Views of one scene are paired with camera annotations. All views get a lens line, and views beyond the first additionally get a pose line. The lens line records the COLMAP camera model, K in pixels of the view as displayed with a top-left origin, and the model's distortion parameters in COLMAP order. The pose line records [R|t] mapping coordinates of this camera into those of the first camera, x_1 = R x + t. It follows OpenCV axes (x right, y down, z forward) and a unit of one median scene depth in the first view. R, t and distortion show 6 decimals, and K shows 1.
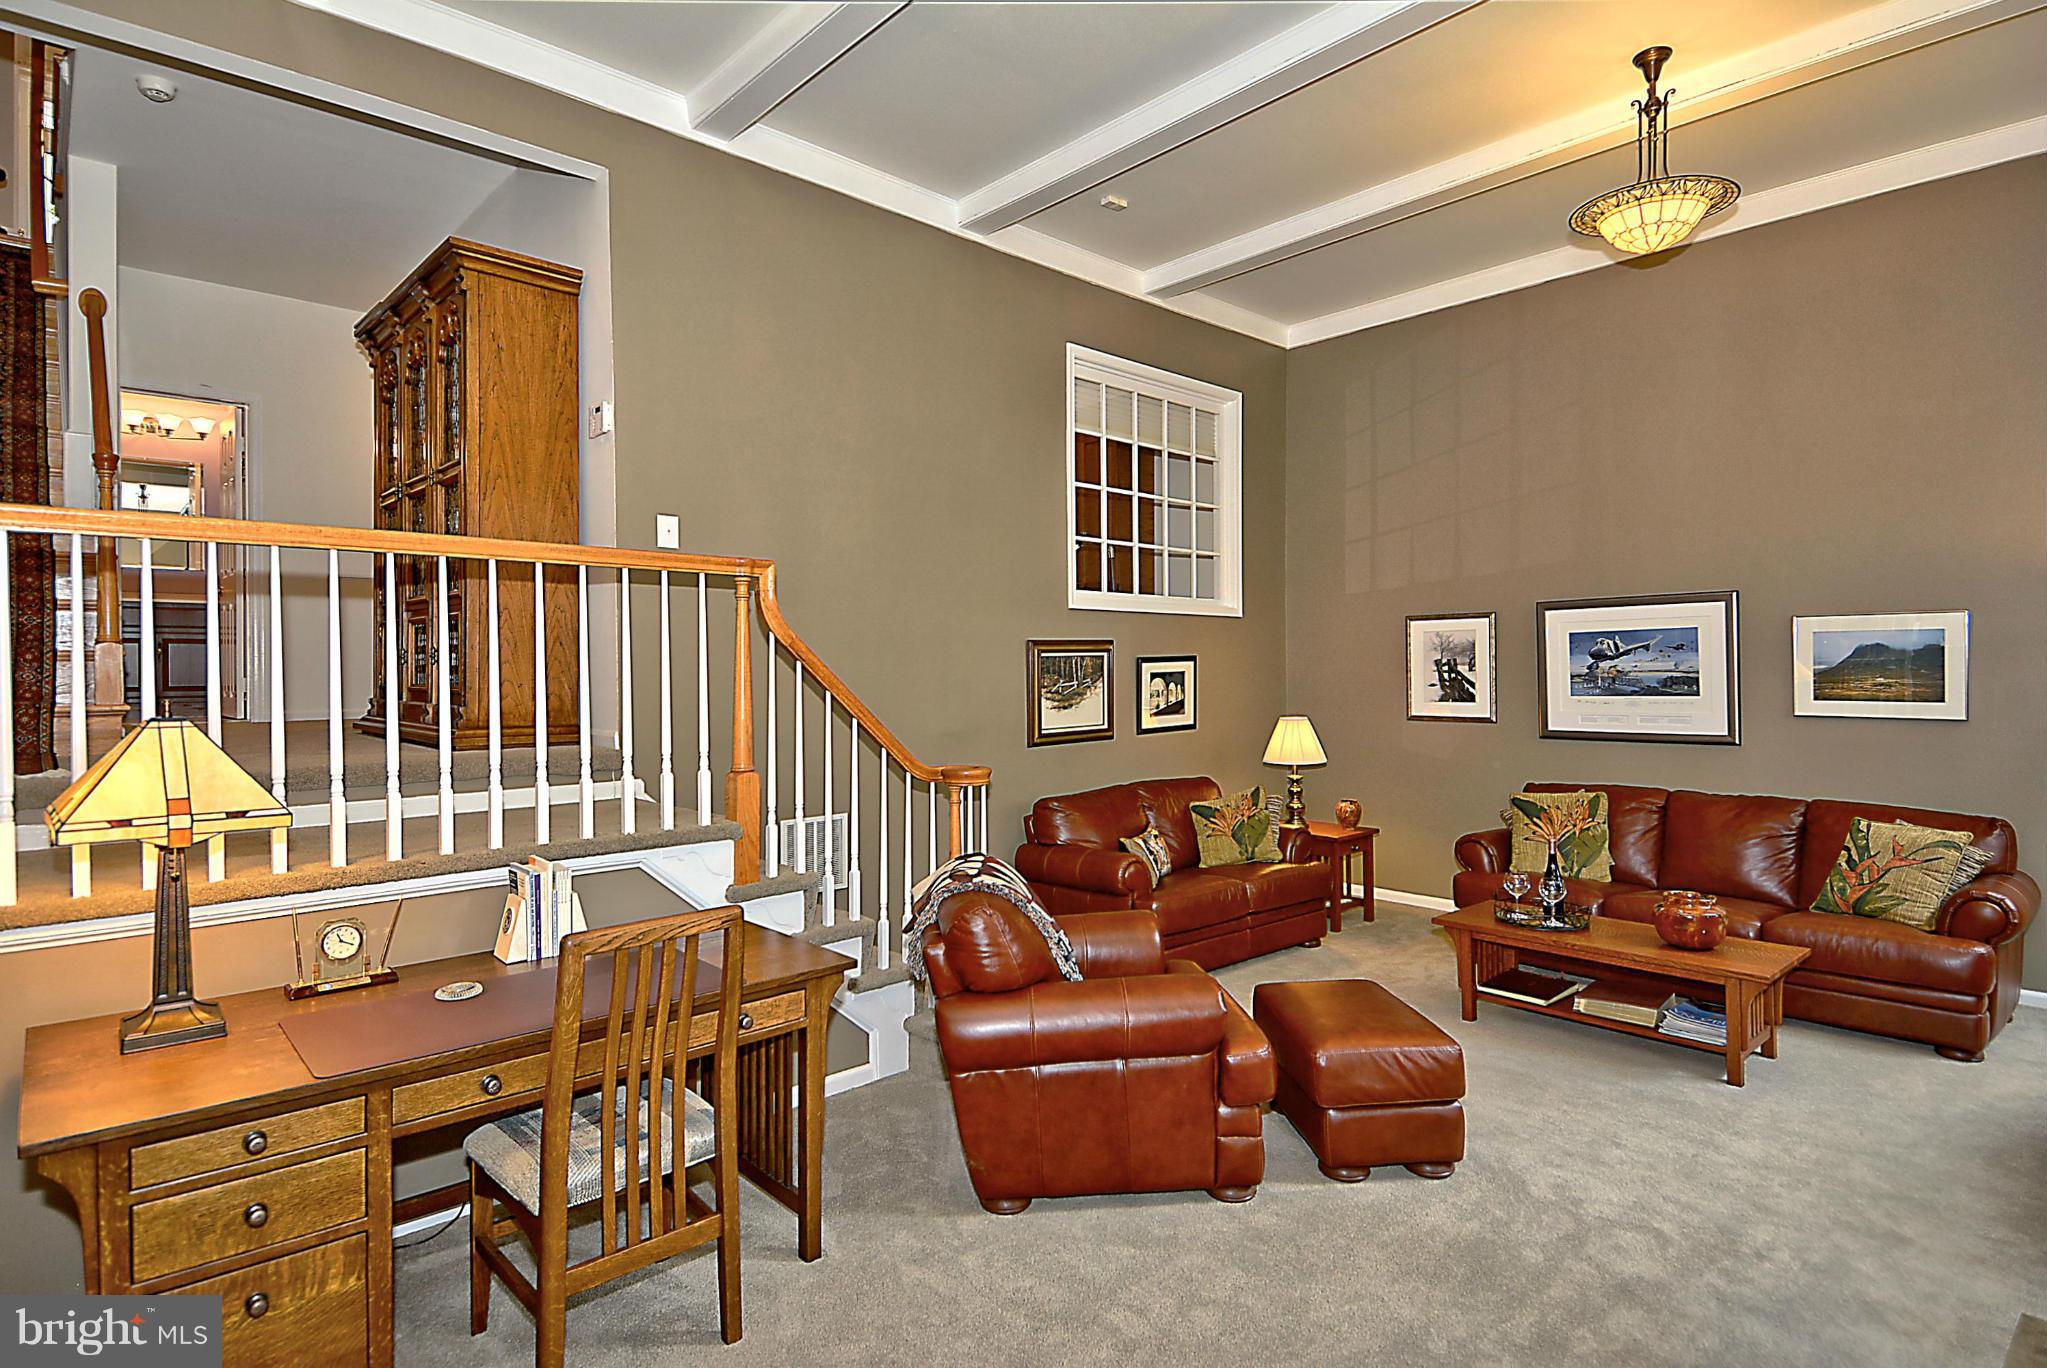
lens RADIAL K [[1060.4, 0, 1028.4], [0, 1060.4, 675.3], [0, 0, 1]] dist [0.078328, -0.060513]
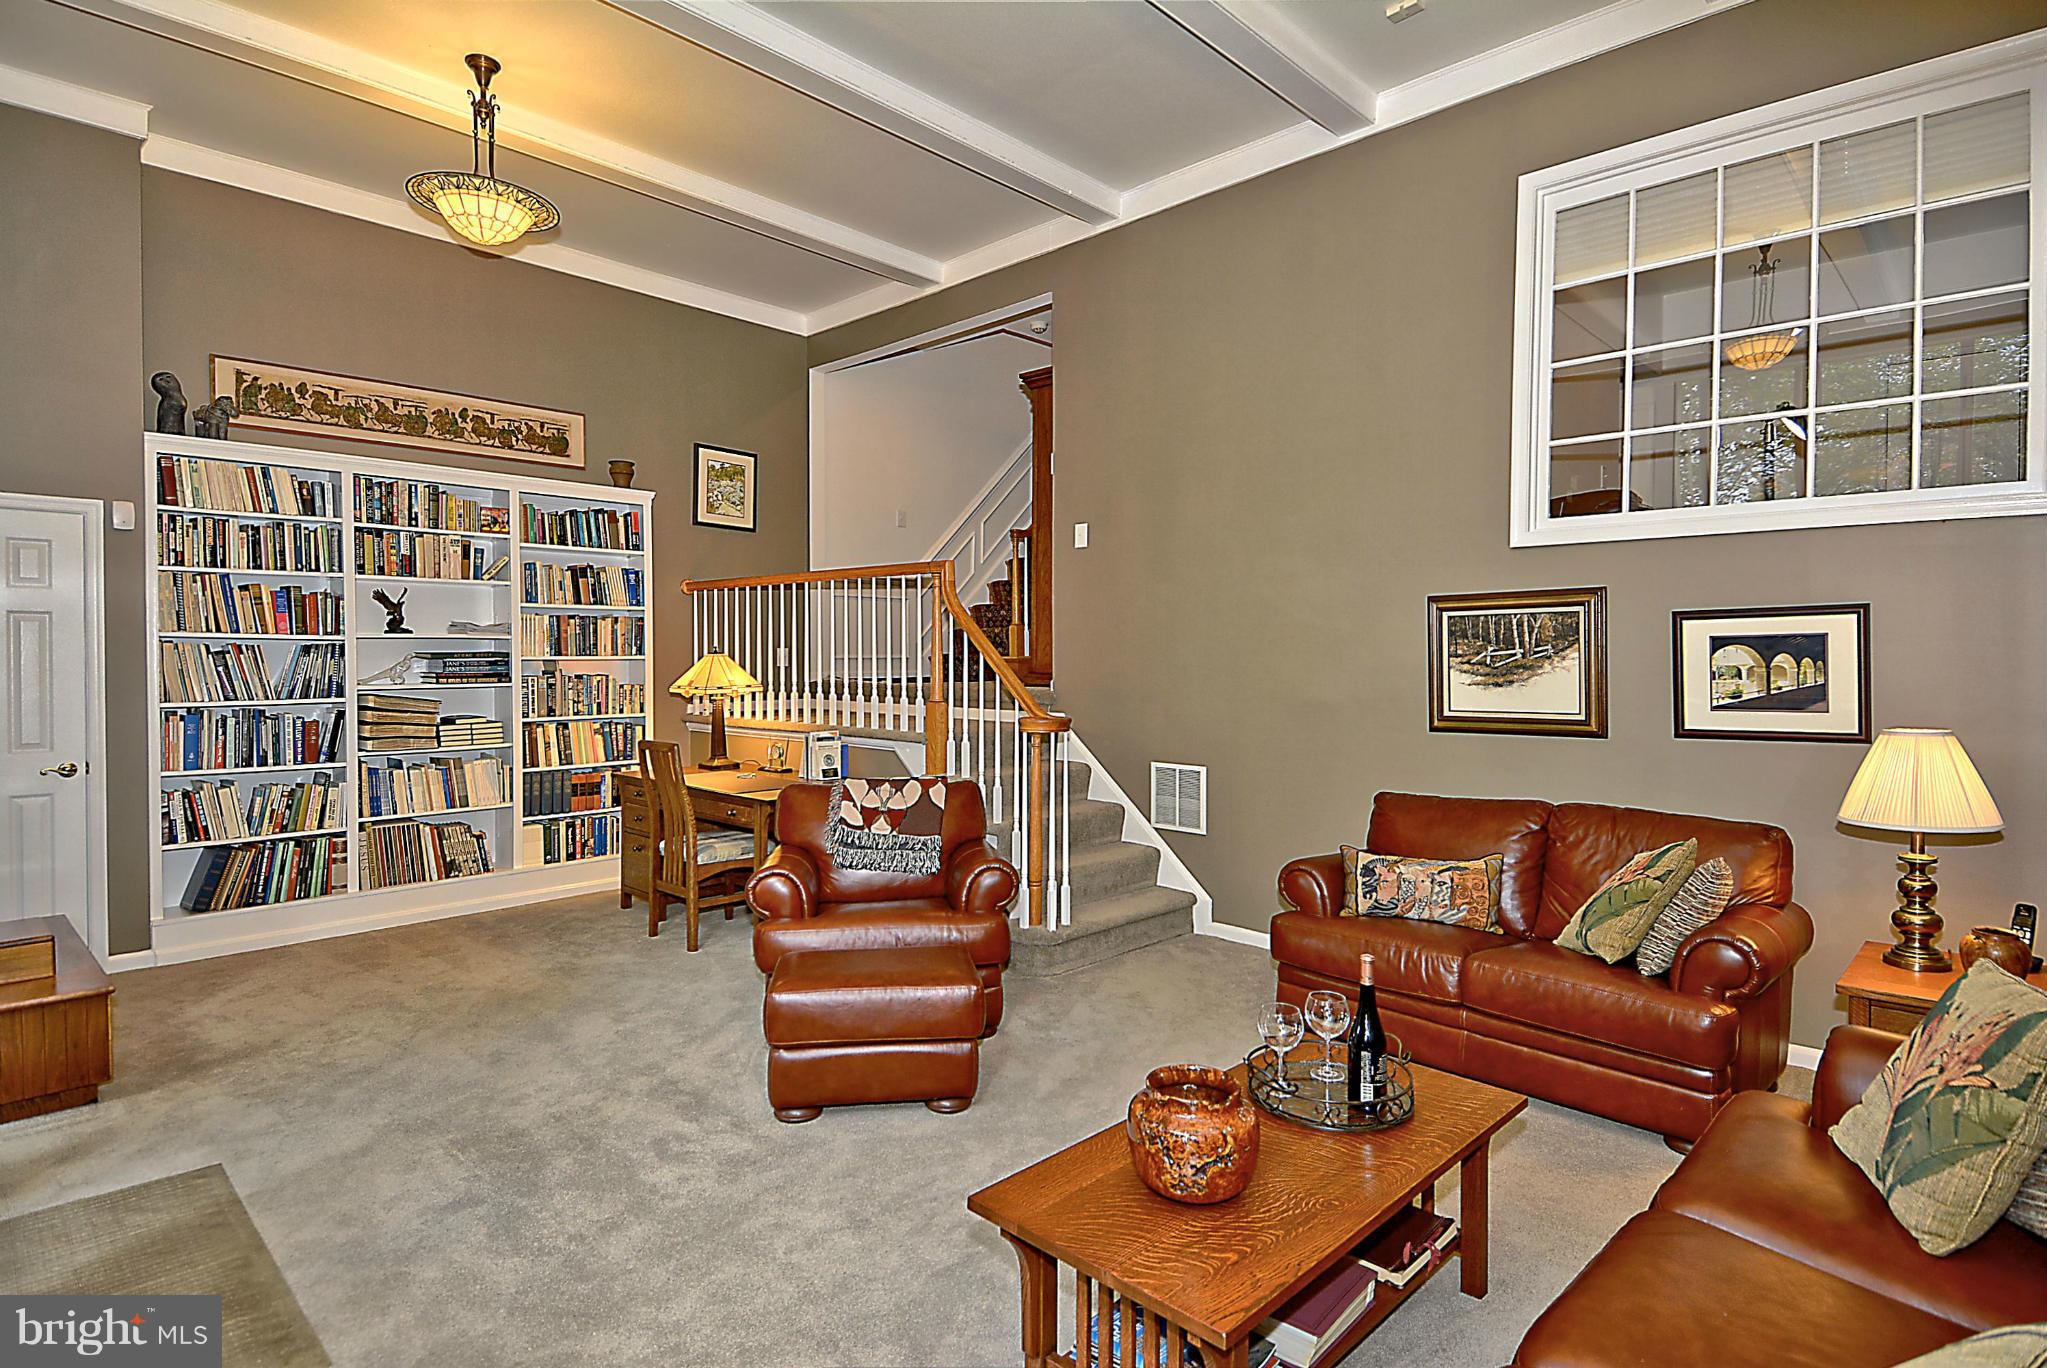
lens RADIAL K [[1060.4, 0, 1028.4], [0, 1060.4, 675.3], [0, 0, 1]] dist [0.078328, -0.060513]
pose [[0.051598, 0.029777, -0.998224, 0.782713], [-0.007615, 0.999538, 0.029422, 0.004771], [0.998639, 0.006083, 0.051801, 0.650242]]
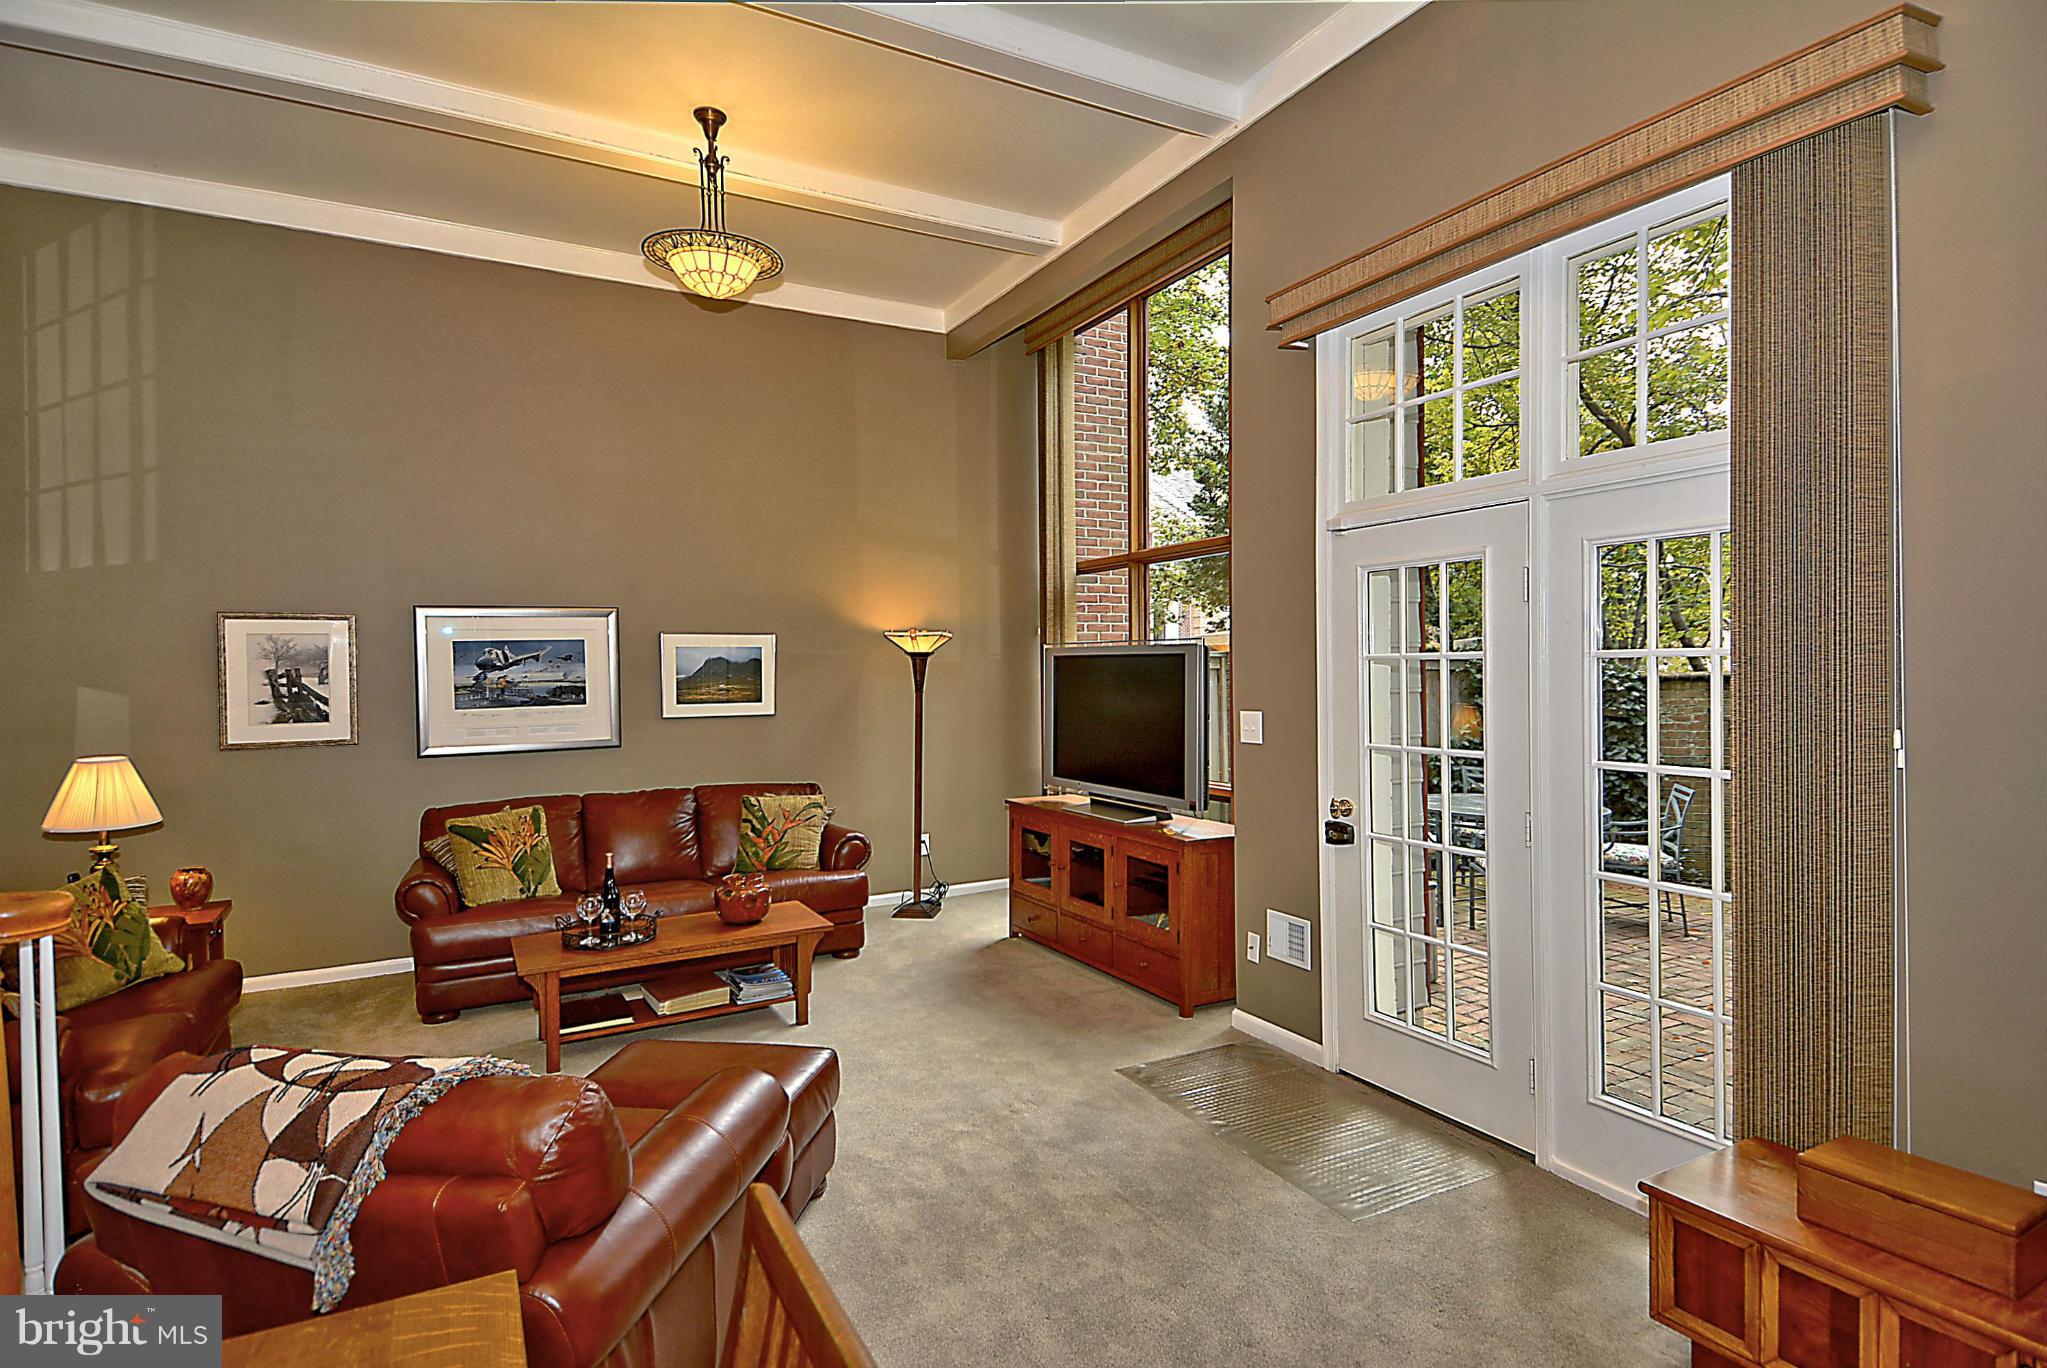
lens RADIAL K [[1060.4, 0, 1028.4], [0, 1060.4, 675.3], [0, 0, 1]] dist [0.078328, -0.060513]
pose [[0.242038, -0.004245, 0.970257, -0.291191], [0.016018, 0.999872, 0.000379, -0.002662], [-0.970134, 0.015449, 0.242075, 0.314217]]
